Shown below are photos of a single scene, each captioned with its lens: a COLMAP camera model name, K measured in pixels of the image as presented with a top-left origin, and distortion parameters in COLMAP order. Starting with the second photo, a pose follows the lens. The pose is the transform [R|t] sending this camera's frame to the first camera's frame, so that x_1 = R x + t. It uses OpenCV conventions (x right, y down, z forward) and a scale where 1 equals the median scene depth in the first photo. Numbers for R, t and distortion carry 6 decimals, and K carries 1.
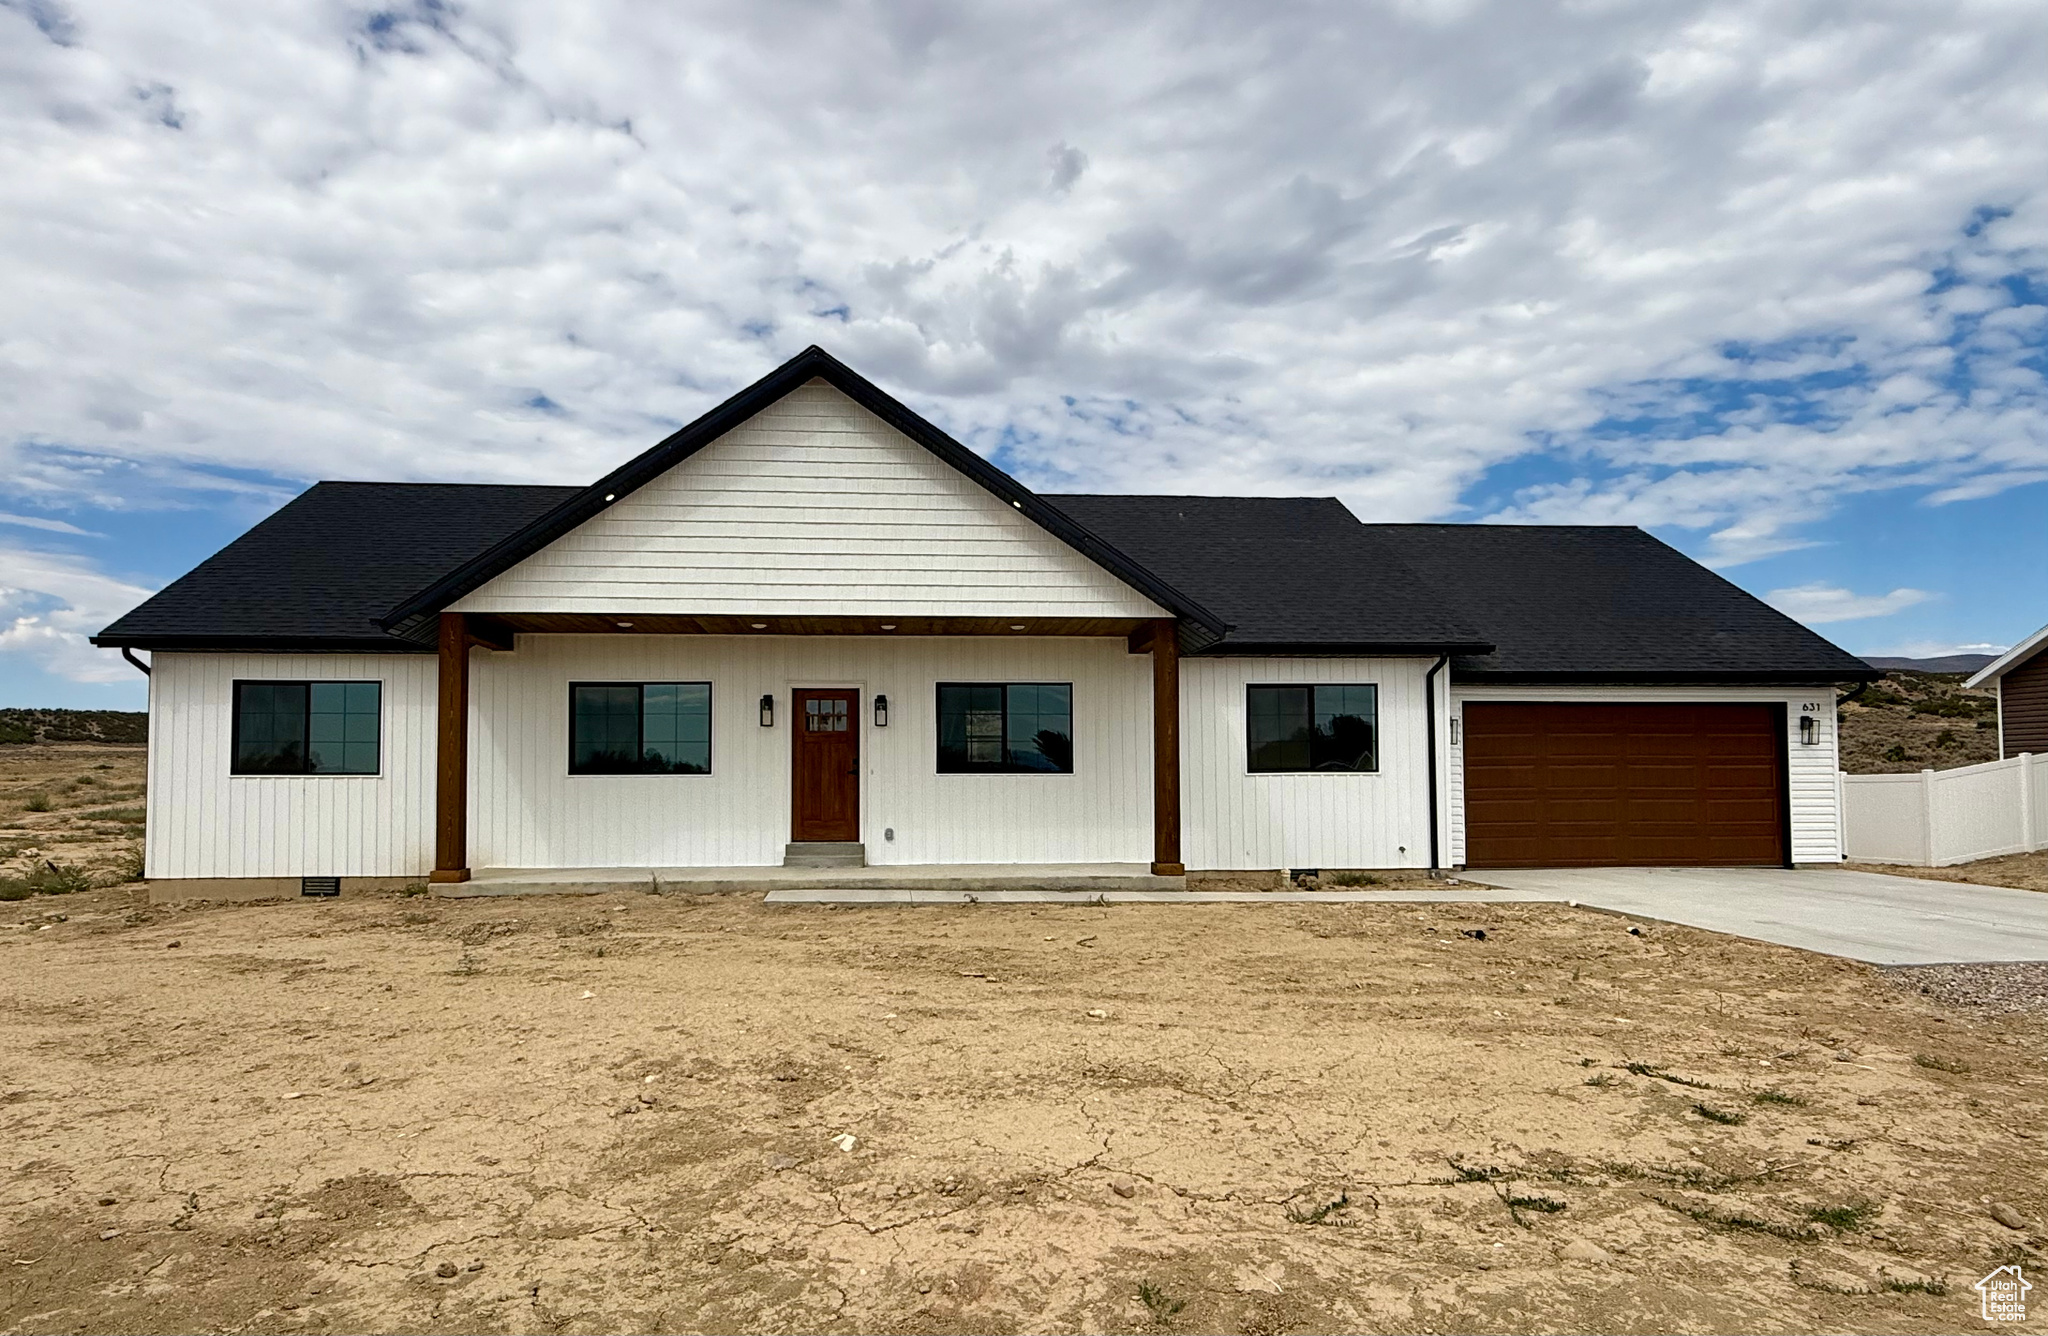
lens RADIAL K [[1215.9, 0, 977.2], [0, 1215.9, 683.6], [0, 0, 1]] dist [-0.002282, 0.001163]
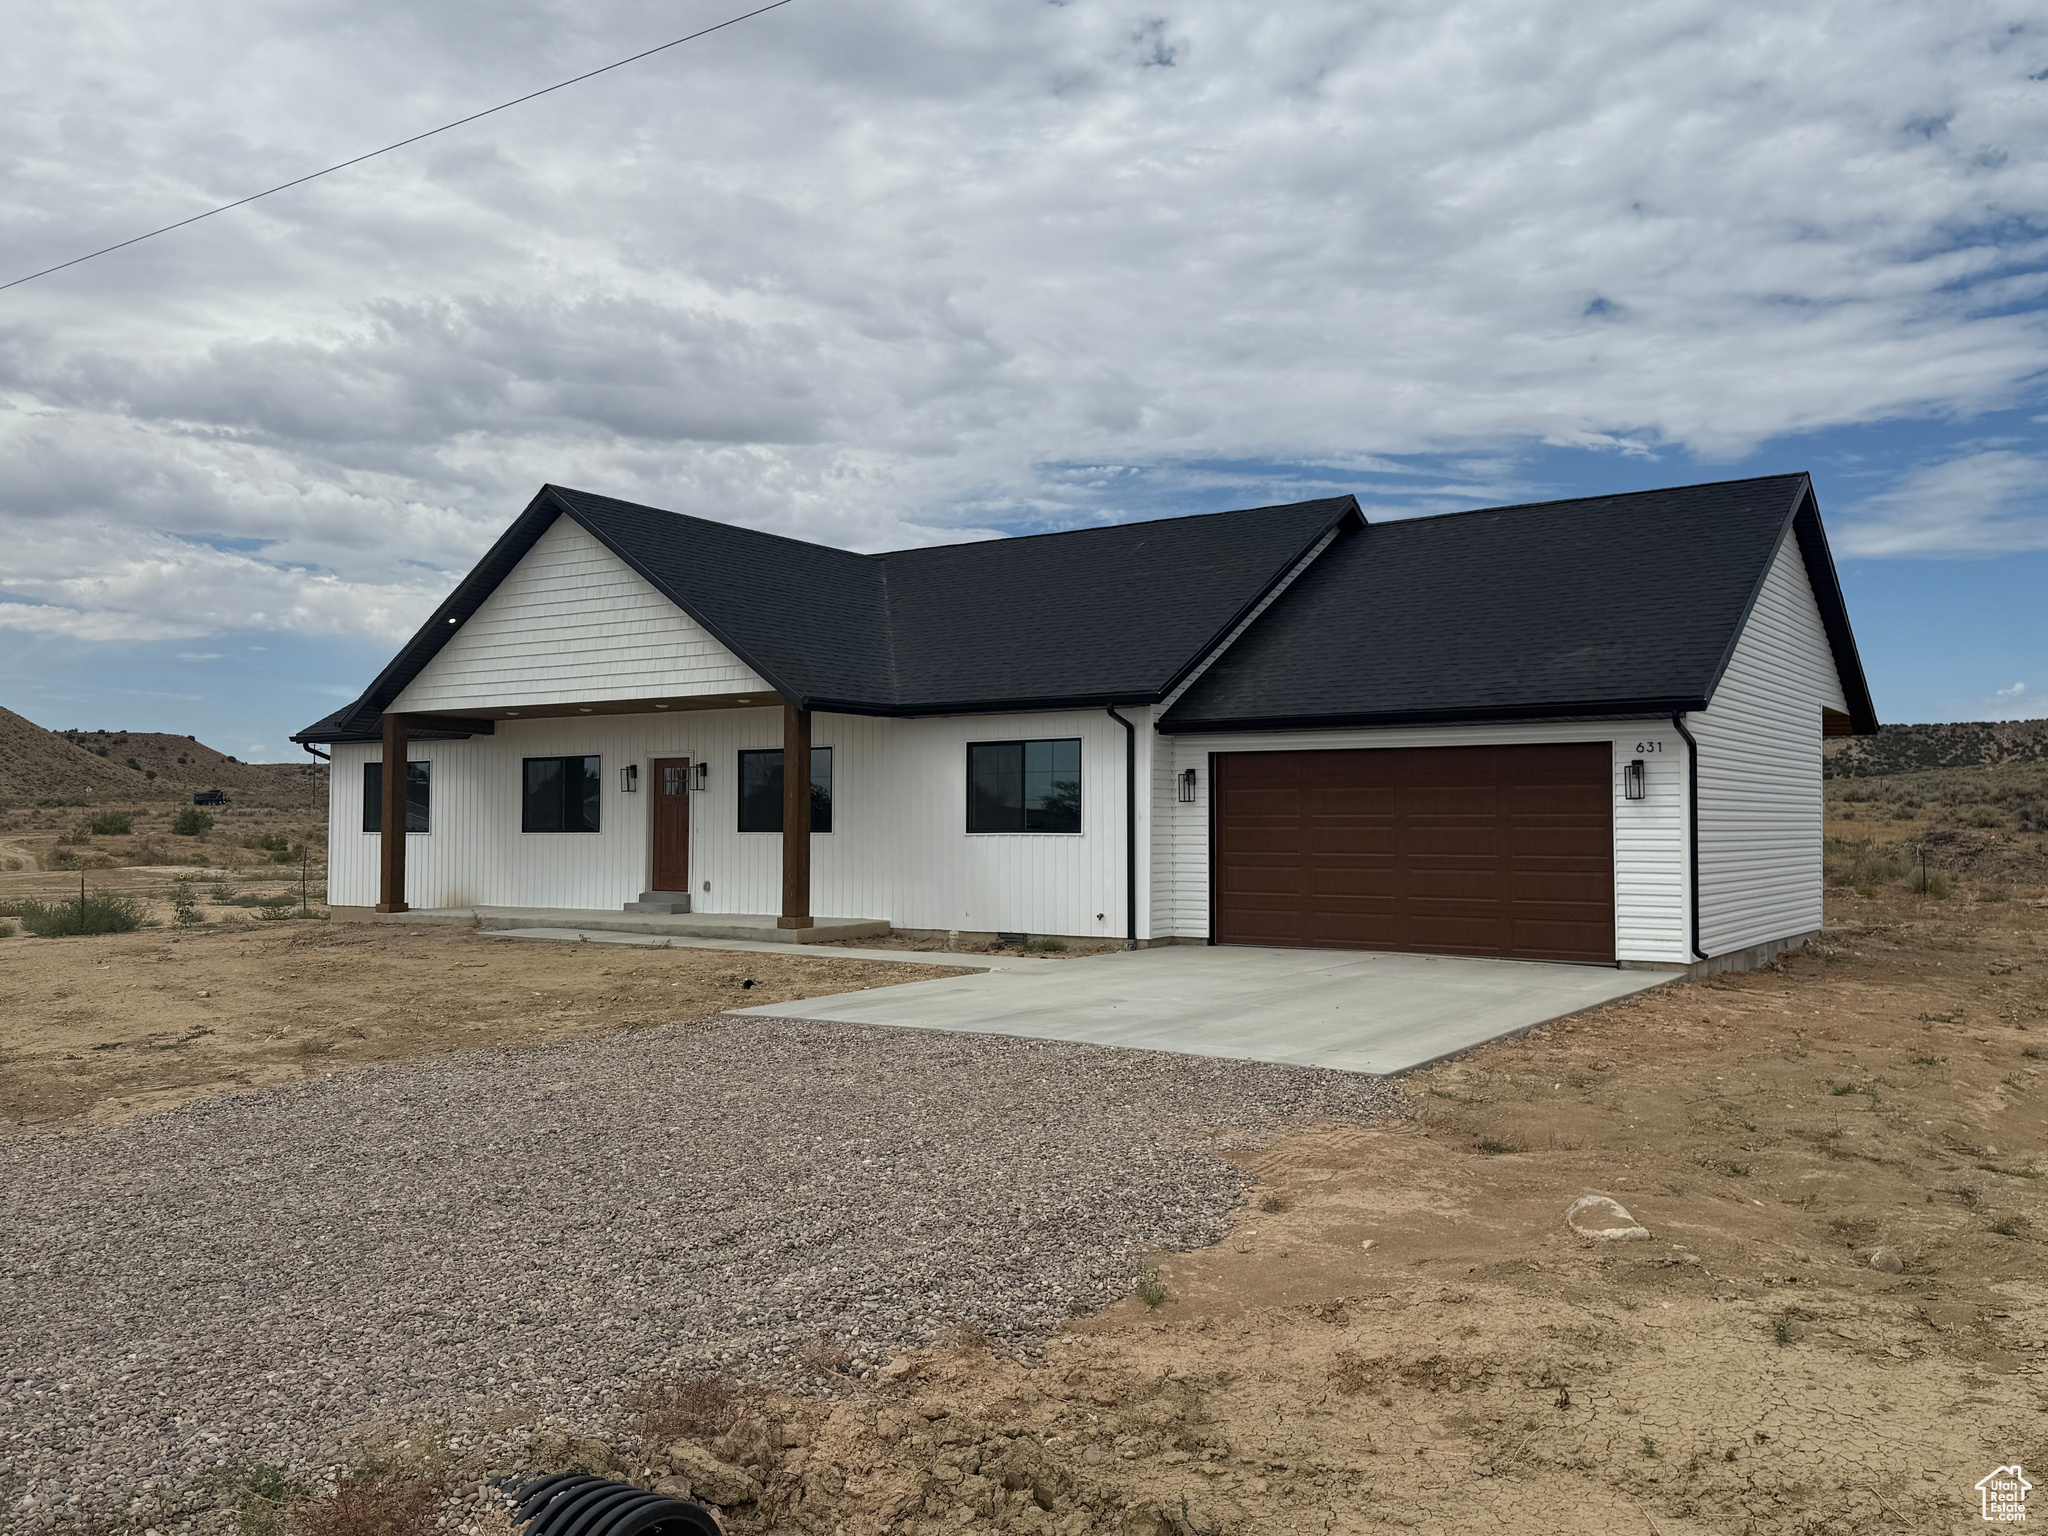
lens RADIAL K [[1698.7, 0, 1036.7], [0, 1698.7, 709.0], [0, 0, 1]] dist [0.067632, -0.045615]
pose [[0.777476, -0.040730, -0.627592, 1.104077], [0.044806, 0.998952, -0.009325, -0.011338], [0.627314, -0.020870, 0.778487, -0.033992]]
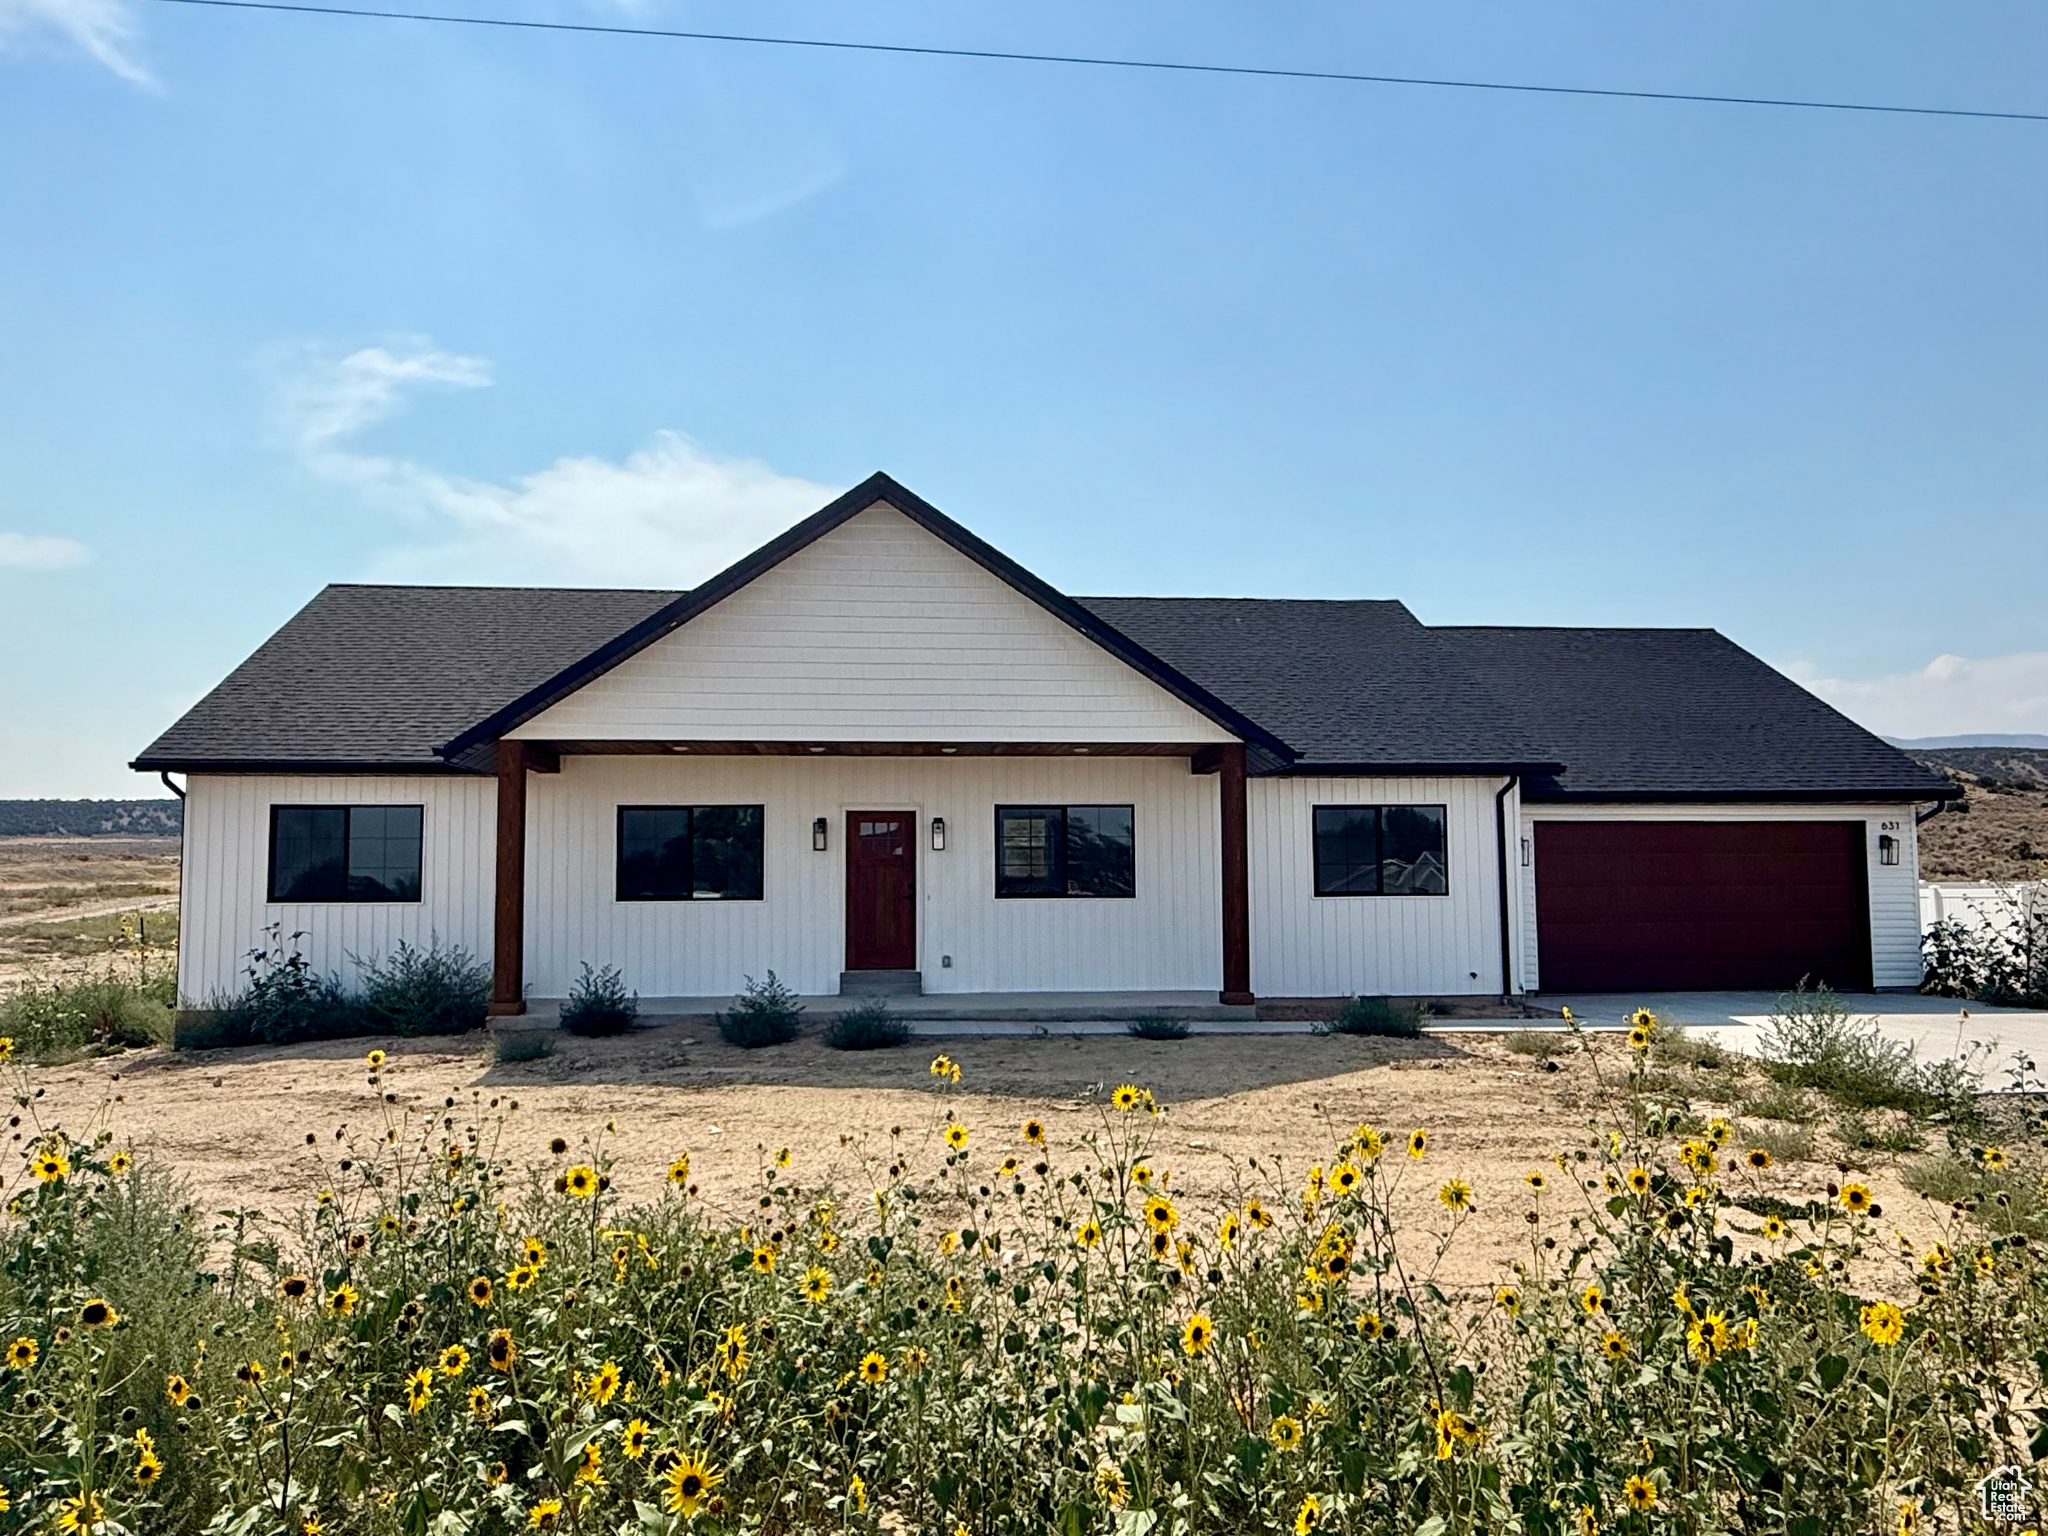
lens RADIAL K [[1326.4, 0, 1019.4], [0, 1326.4, 747.6], [0, 0, 1]] dist [-0.007582, 0.002659]
pose [[0.999948, -0.001934, 0.010025, -0.023385], [0.002227, 0.999568, -0.029293, -0.014743], [-0.009964, 0.029314, 0.999521, -0.058076]]
